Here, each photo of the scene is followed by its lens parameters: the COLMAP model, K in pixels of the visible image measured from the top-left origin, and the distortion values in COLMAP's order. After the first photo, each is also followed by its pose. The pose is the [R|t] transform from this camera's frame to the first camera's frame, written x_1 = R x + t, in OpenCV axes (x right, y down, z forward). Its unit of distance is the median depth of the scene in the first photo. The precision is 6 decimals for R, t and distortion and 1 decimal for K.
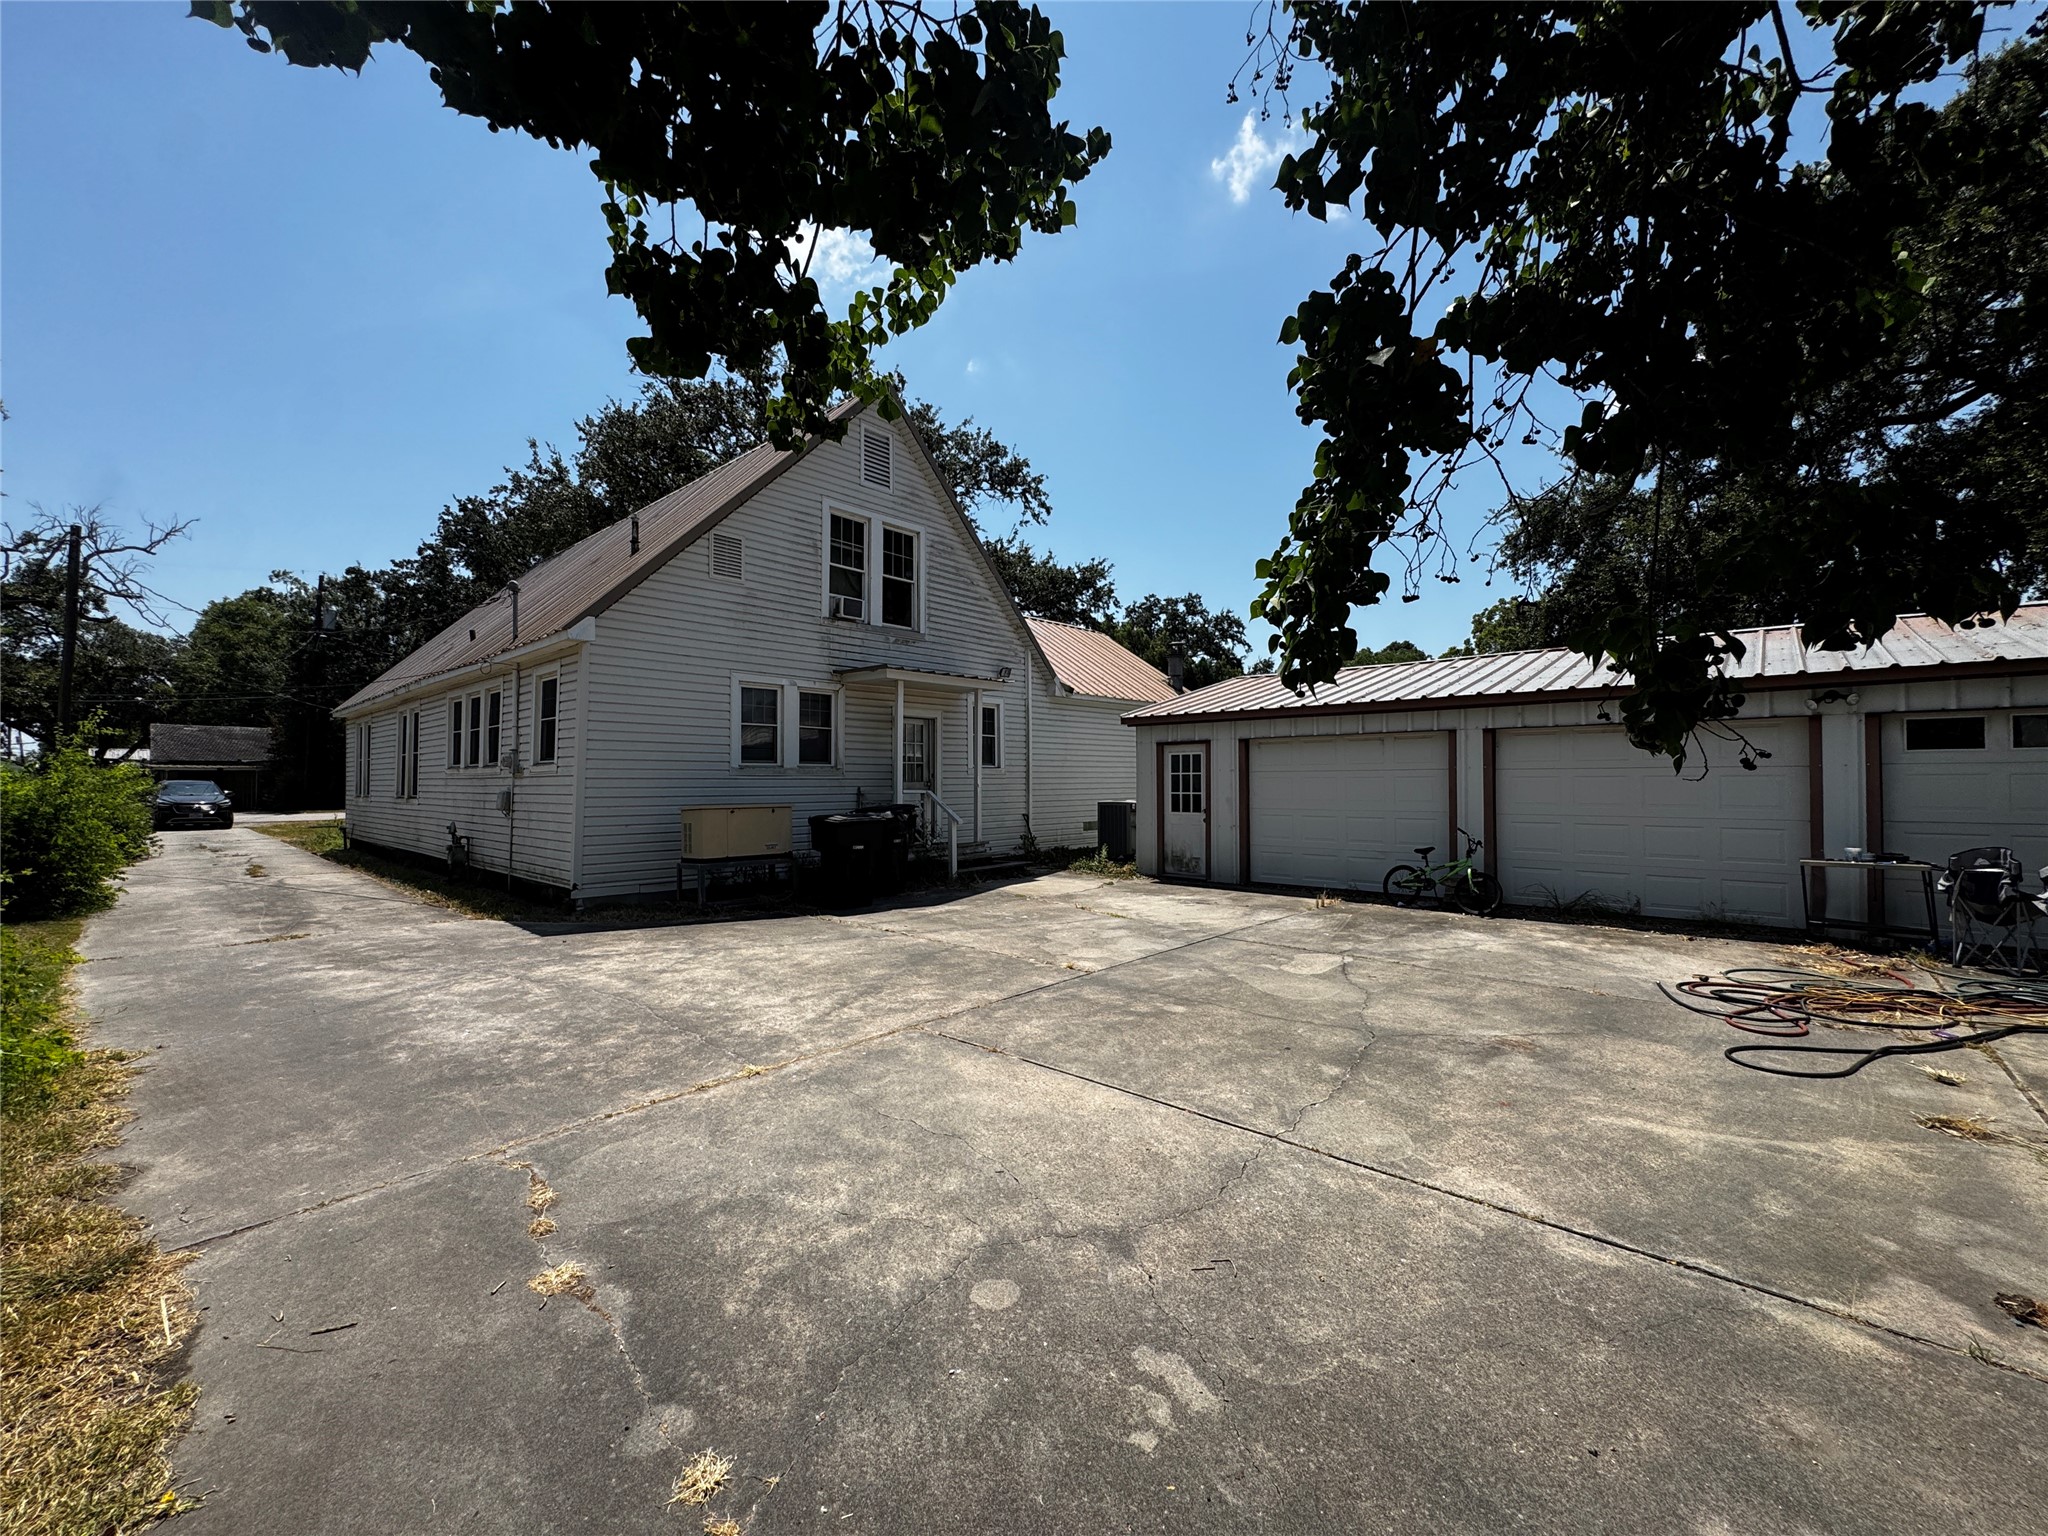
lens RADIAL K [[818.8, 0, 1024.0], [0, 818.8, 768.0], [0, 0, 1]] dist [0.002167, 0.000017]
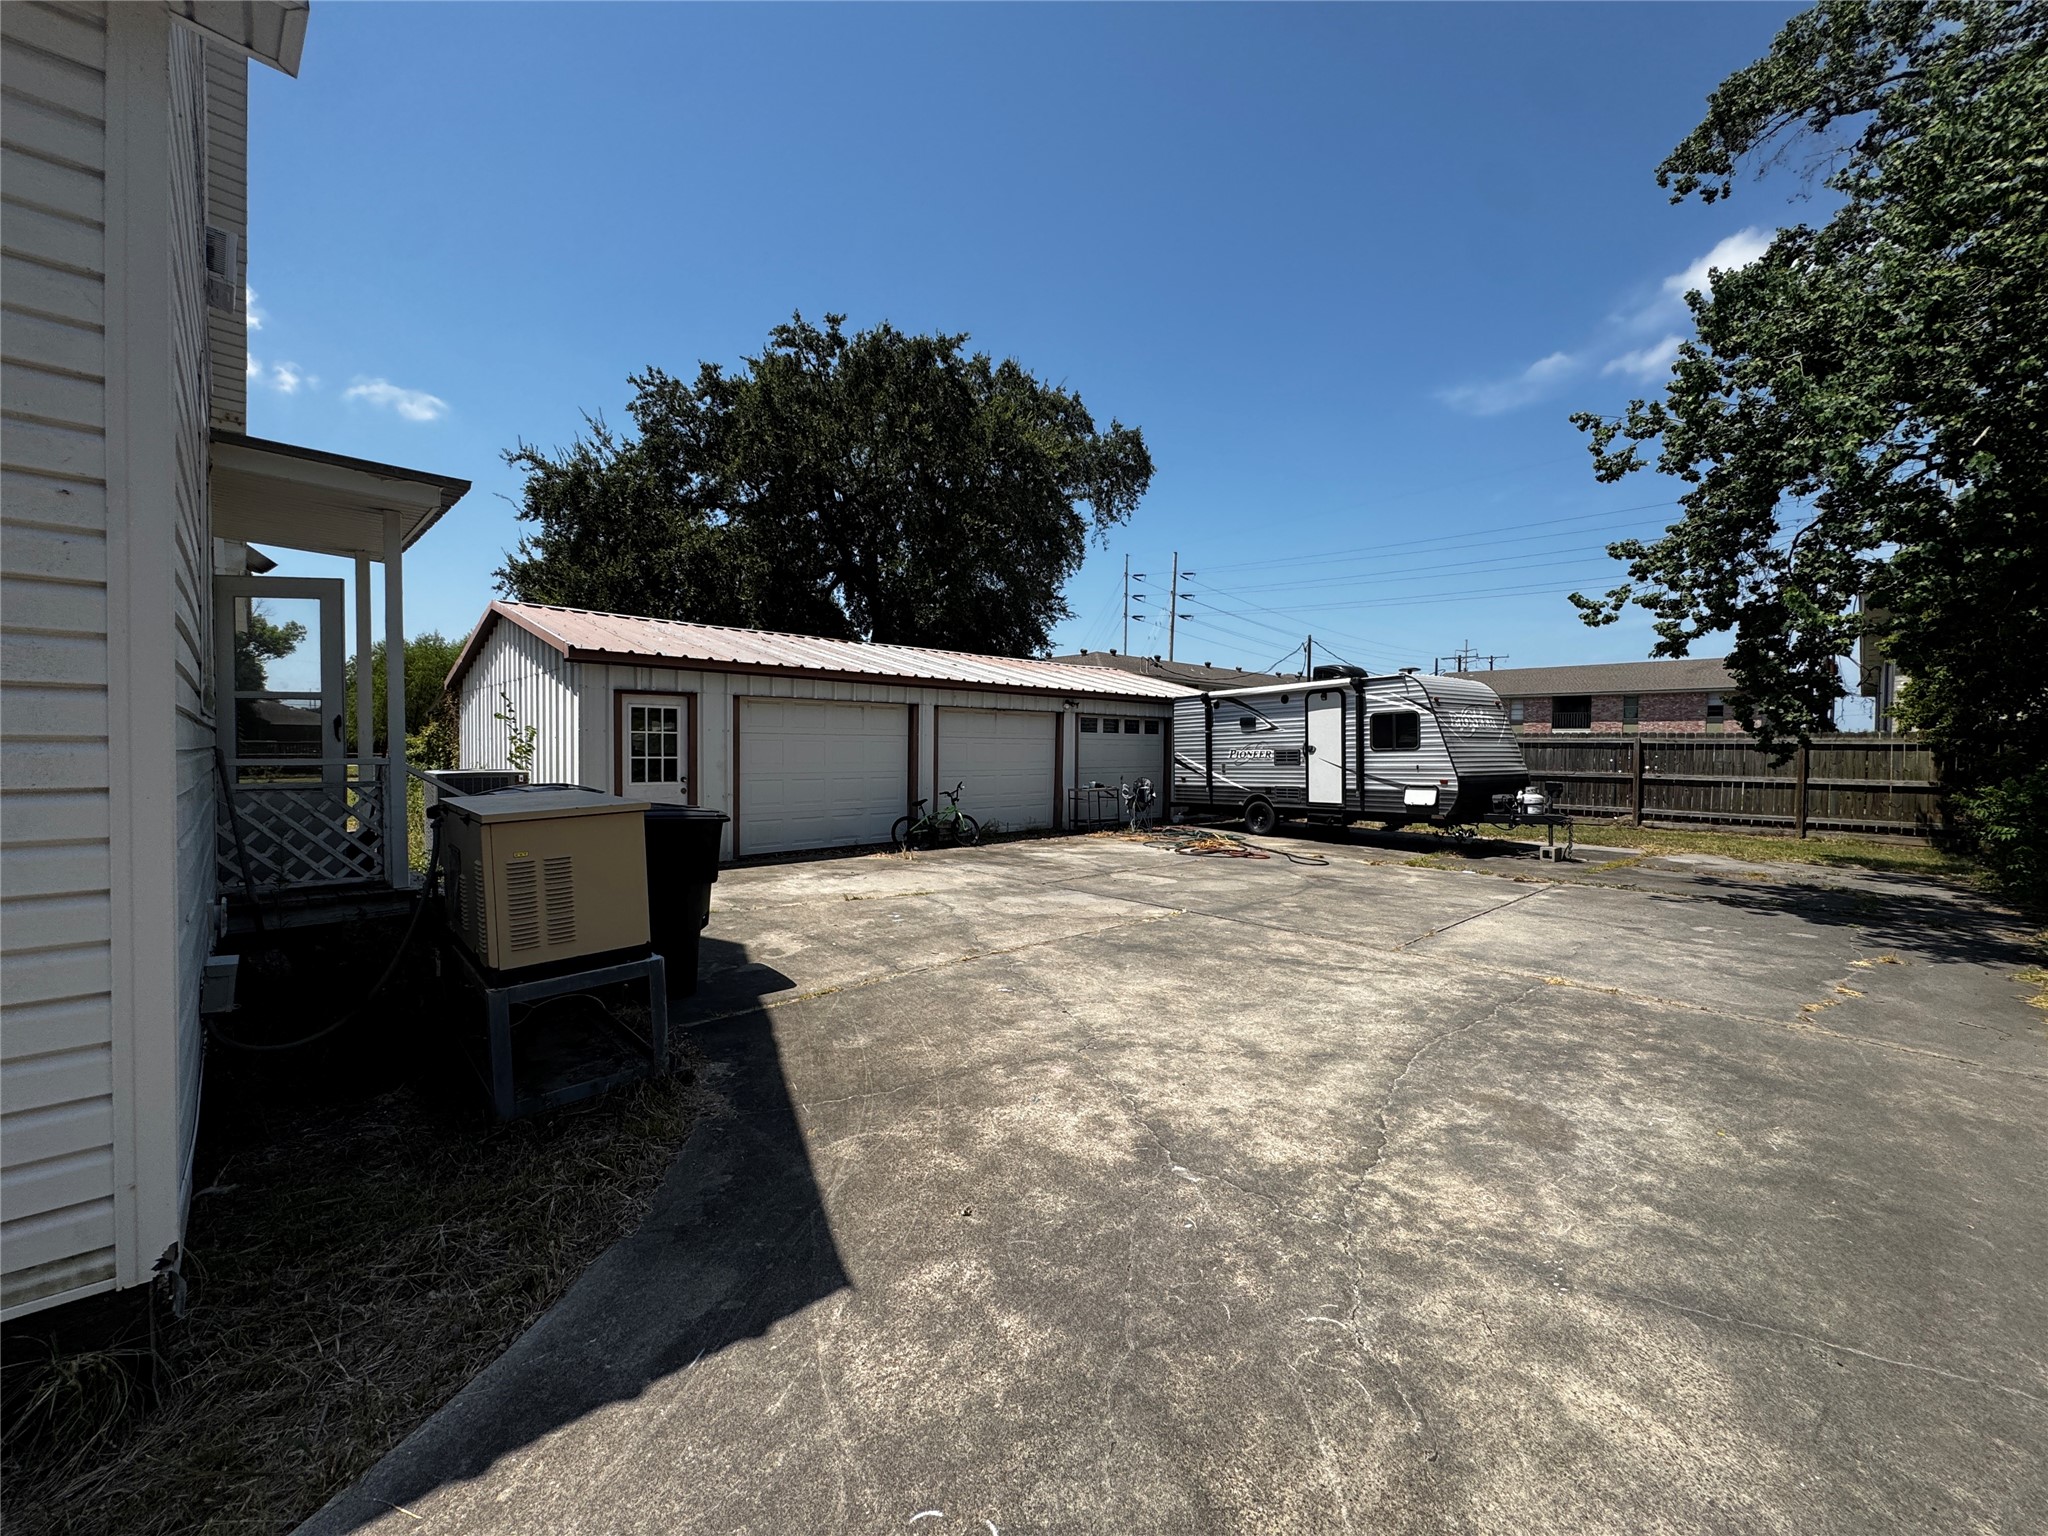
lens RADIAL K [[818.8, 0, 1024.0], [0, 818.8, 768.0], [0, 0, 1]] dist [0.002167, 0.000017]
pose [[0.060935, -0.021302, 0.997914, -1.339011], [-0.026286, 0.999391, 0.022939, 0.032895], [-0.997796, -0.027629, 0.060338, 1.446563]]
